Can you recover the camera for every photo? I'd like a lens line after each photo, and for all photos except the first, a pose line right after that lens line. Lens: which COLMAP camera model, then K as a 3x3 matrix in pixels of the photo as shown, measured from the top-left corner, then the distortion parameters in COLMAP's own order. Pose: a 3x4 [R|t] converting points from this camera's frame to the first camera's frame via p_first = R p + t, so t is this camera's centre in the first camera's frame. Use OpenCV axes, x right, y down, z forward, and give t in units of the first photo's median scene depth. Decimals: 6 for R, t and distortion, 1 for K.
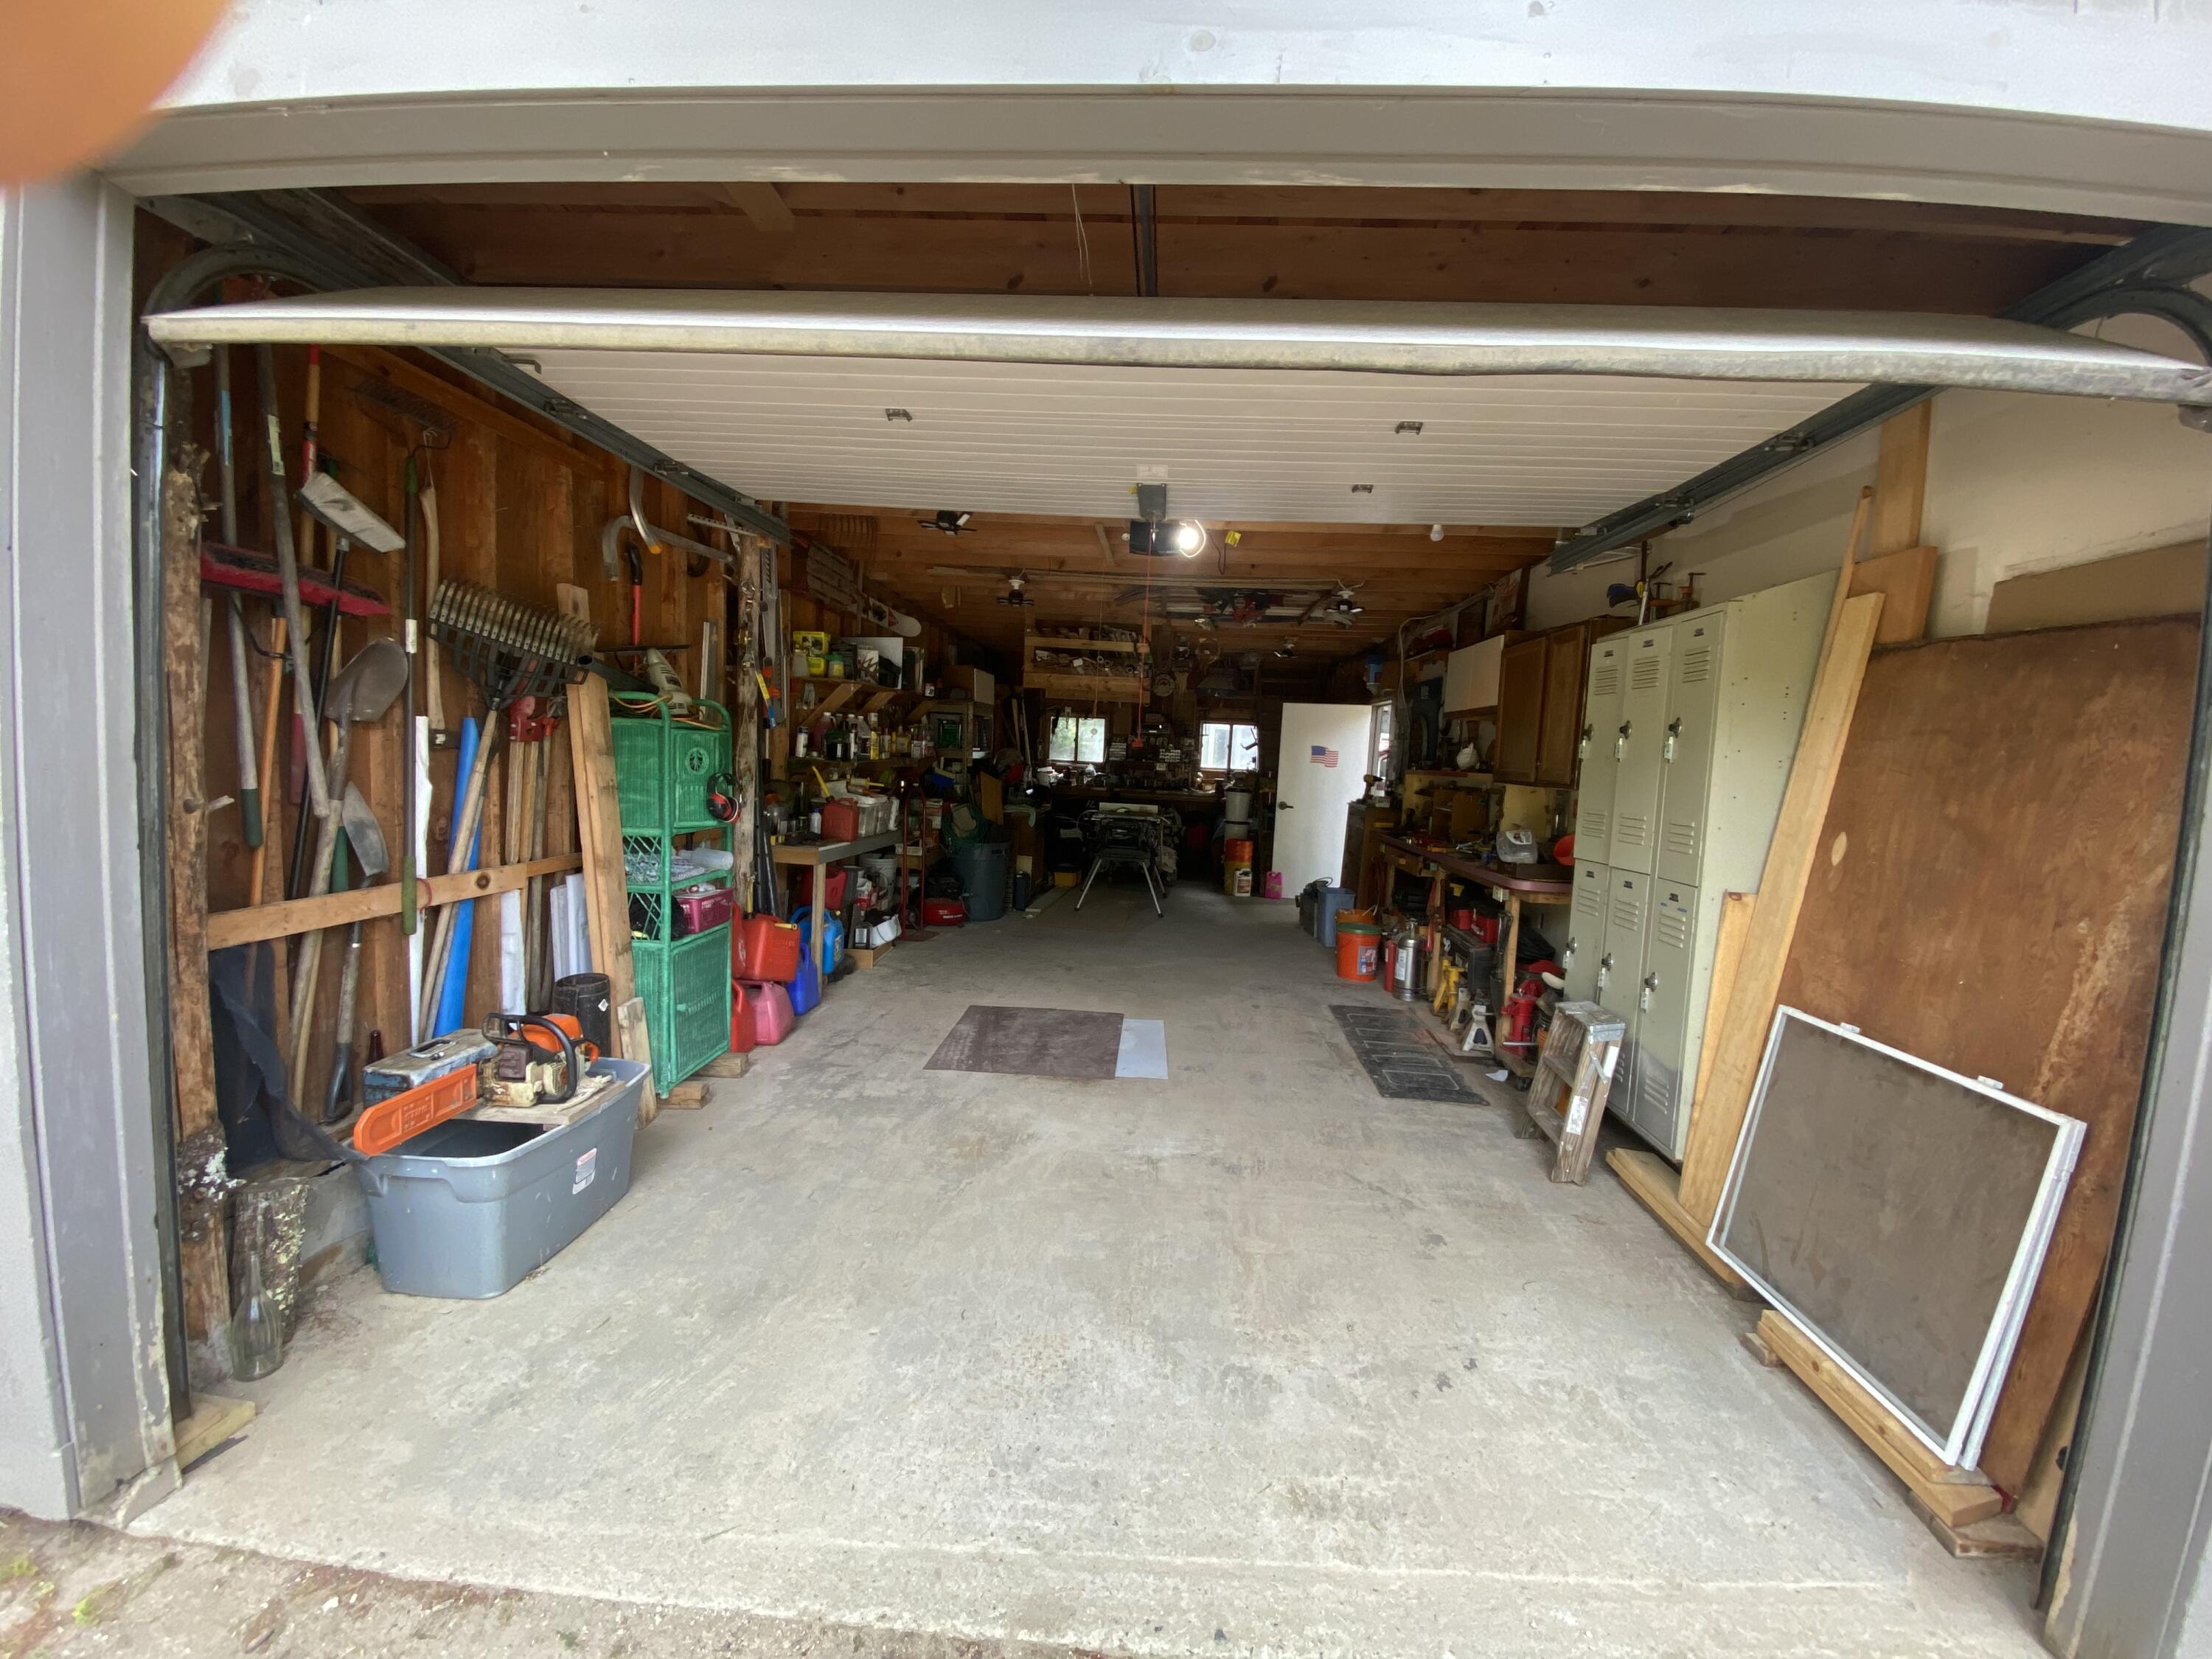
lens RADIAL K [[891.0, 0, 1113.2], [0, 891.0, 829.9], [0, 0, 1]] dist [0.000912, -0.000032]
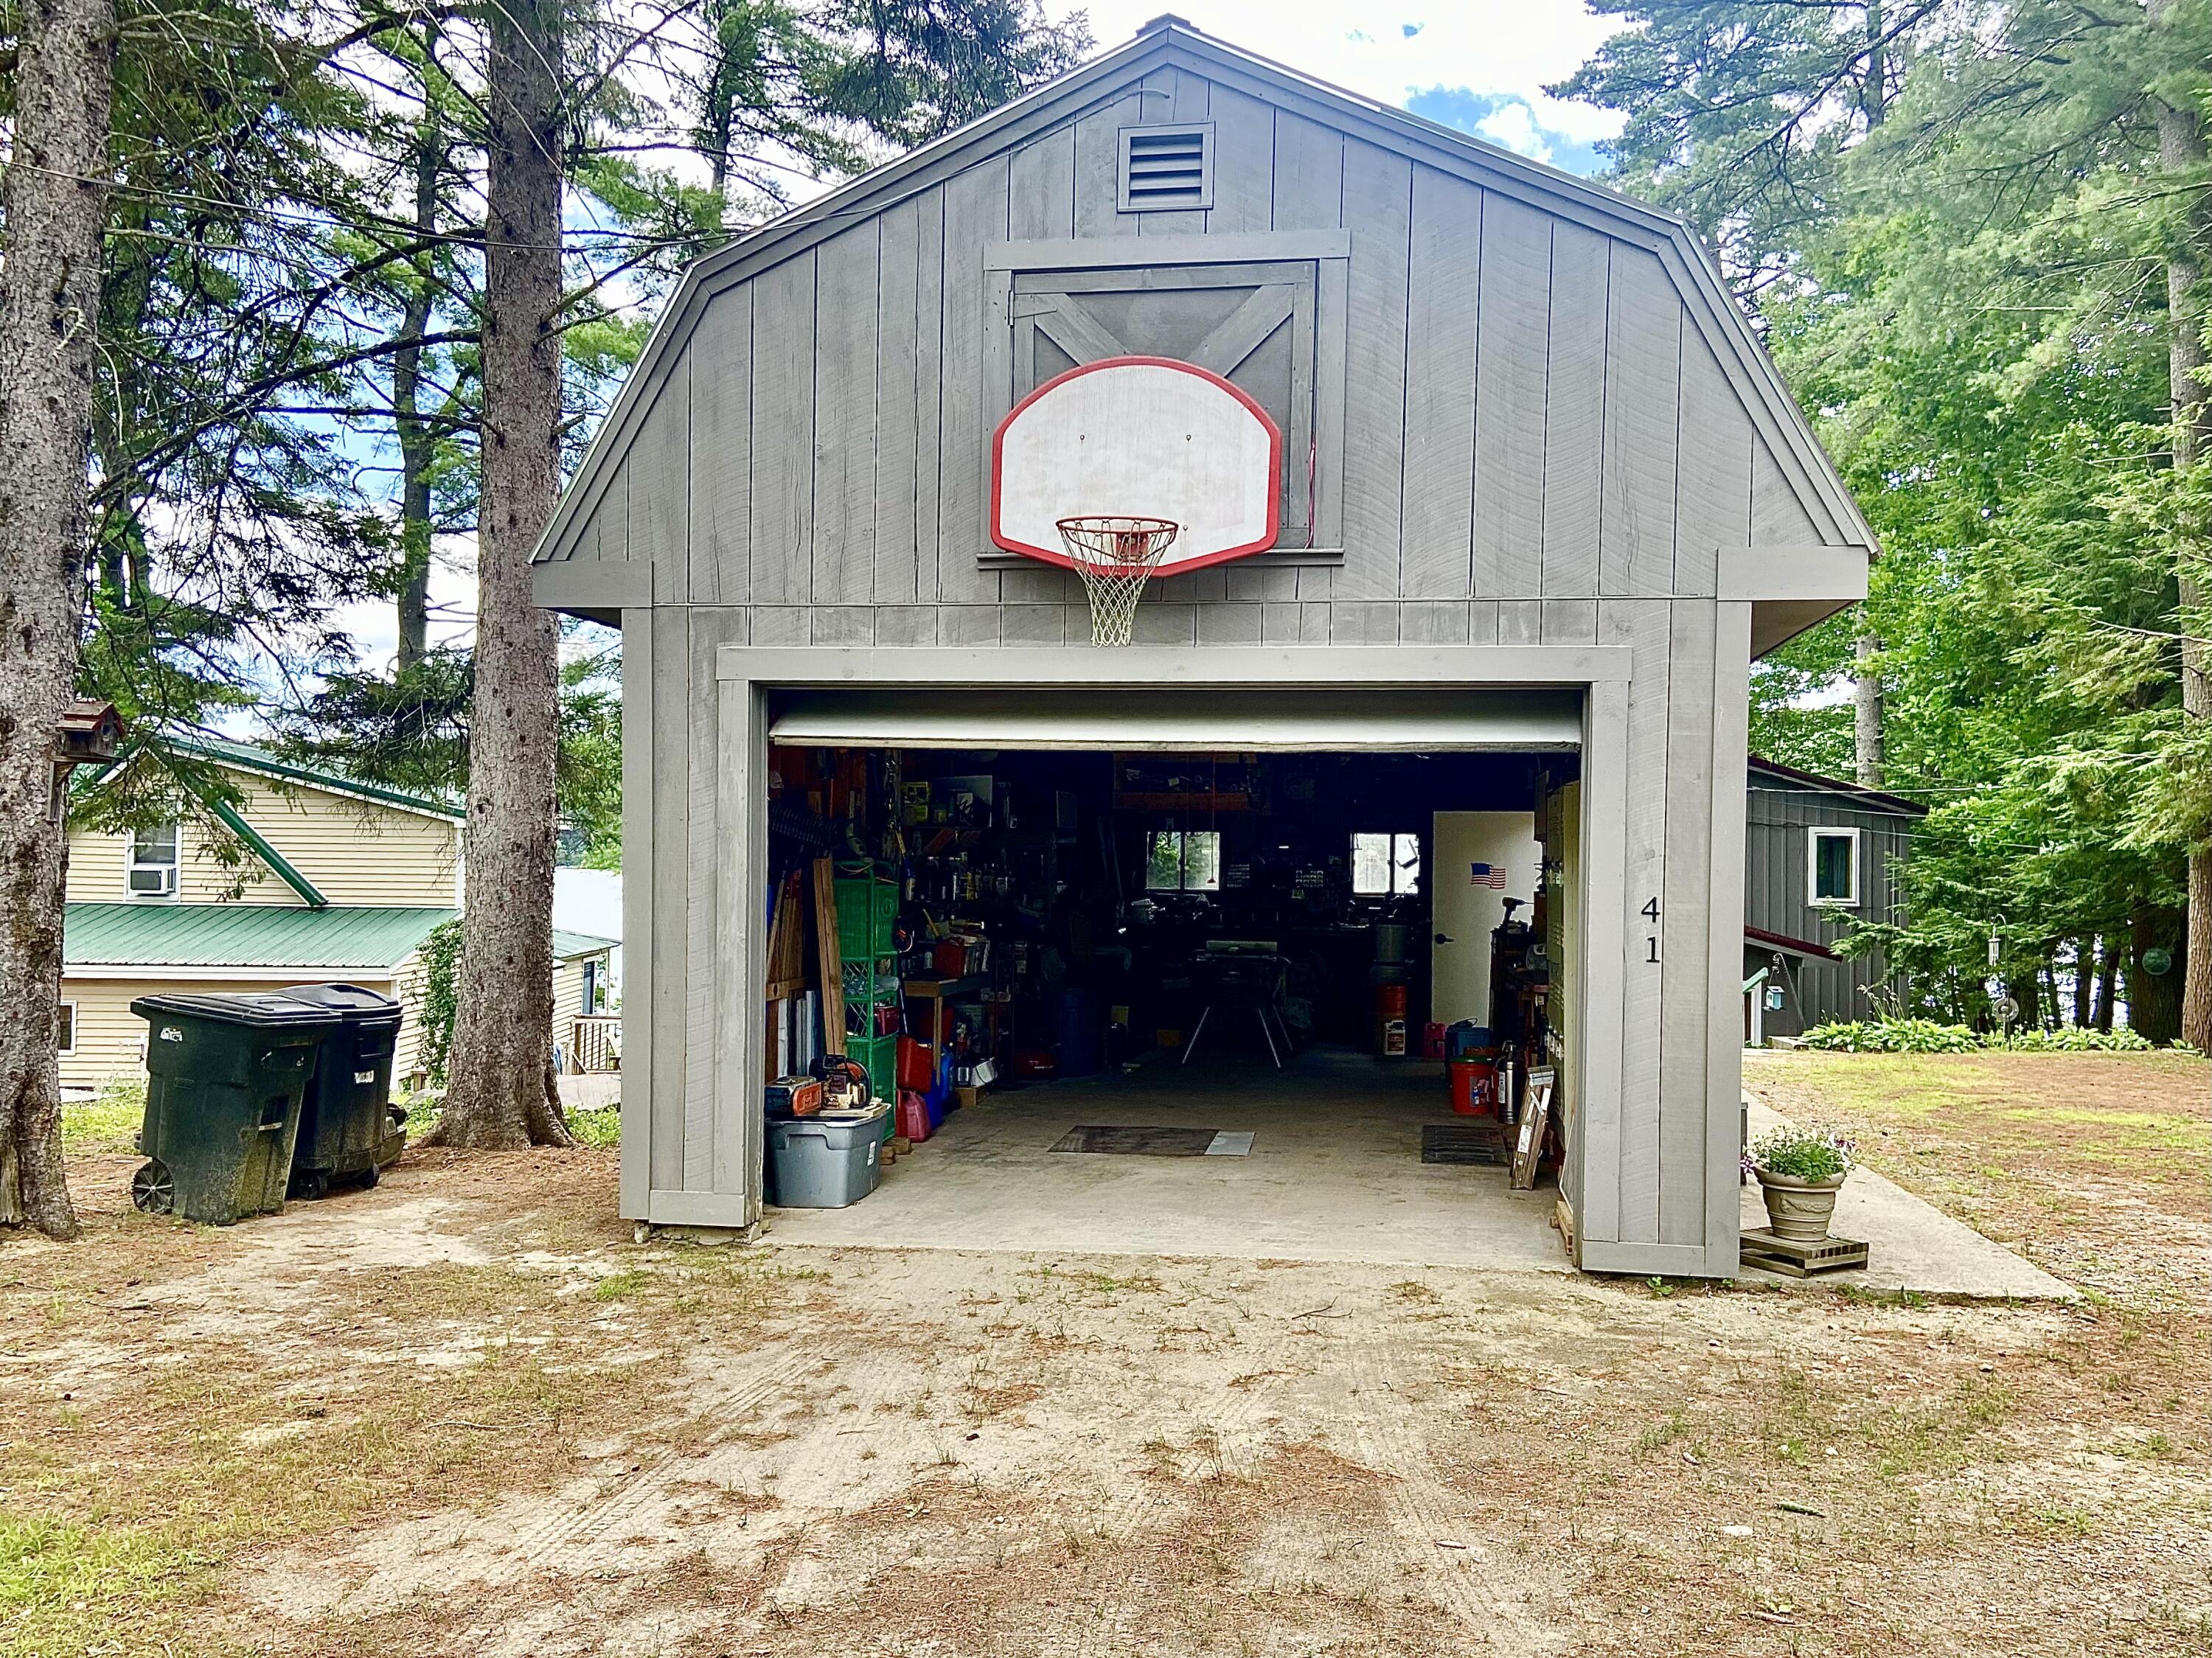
lens RADIAL K [[1680.1, 0, 1109.5], [0, 1680.1, 832.5], [0, 0, 1]] dist [0.001711, 0.000014]
pose [[0.994745, -0.037159, -0.095399, 0.047663], [0.026783, 0.993809, -0.107828, 0.036314], [0.098815, 0.104706, 0.989582, -0.578083]]
